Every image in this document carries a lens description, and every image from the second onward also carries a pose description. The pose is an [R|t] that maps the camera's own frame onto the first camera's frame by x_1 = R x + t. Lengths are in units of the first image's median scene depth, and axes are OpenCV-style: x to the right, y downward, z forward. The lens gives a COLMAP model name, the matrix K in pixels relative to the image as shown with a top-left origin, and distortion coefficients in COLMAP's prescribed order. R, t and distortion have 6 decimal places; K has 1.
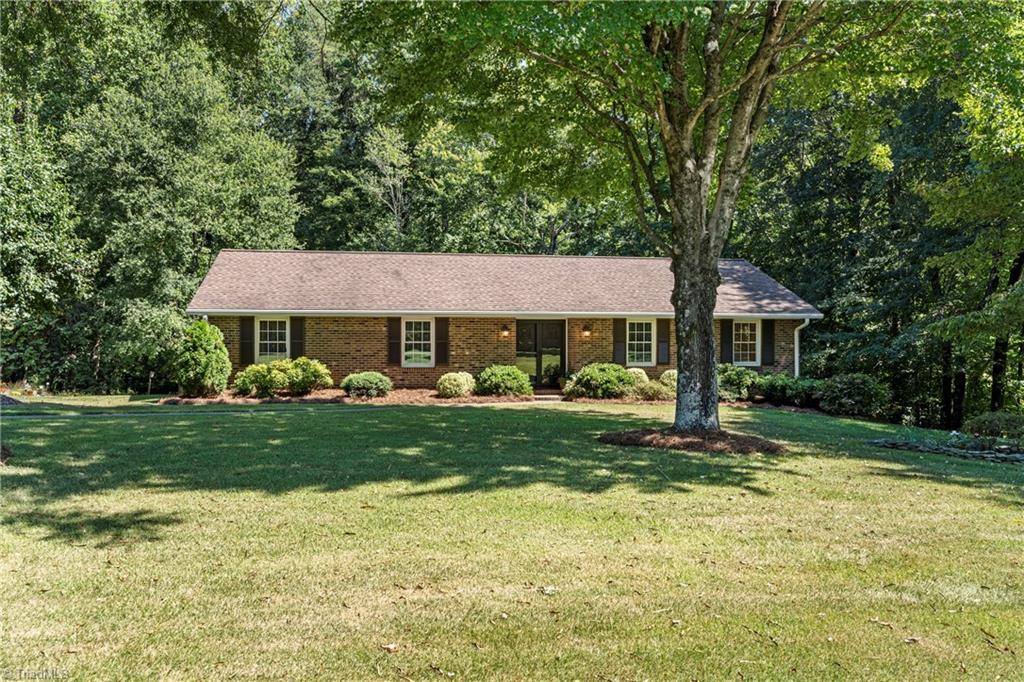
lens RADIAL K [[809.4, 0, 512.2], [0, 809.4, 340.4], [0, 0, 1]] dist [-0.000150, 0.000075]
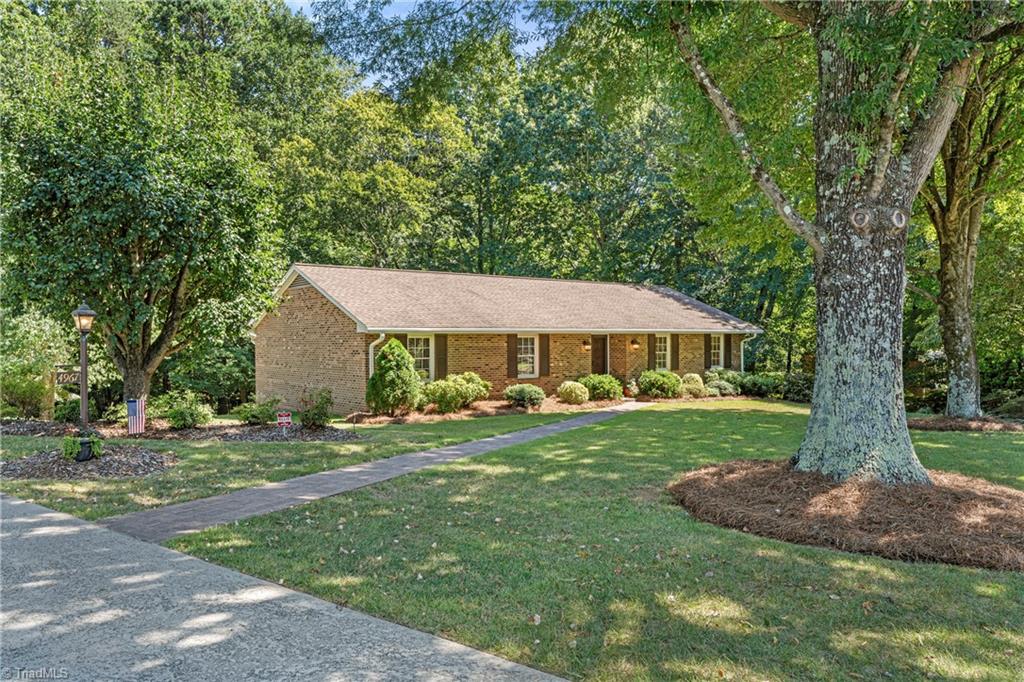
lens RADIAL K [[723.0, 0, 512.2], [0, 723.0, 340.4], [0, 0, 1]] dist [-0.005607, -0.000682]
pose [[0.879930, -0.006733, 0.475055, -0.635075], [0.007007, 0.999975, 0.001194, -0.021402], [-0.475051, 0.002278, 0.879955, 0.129413]]
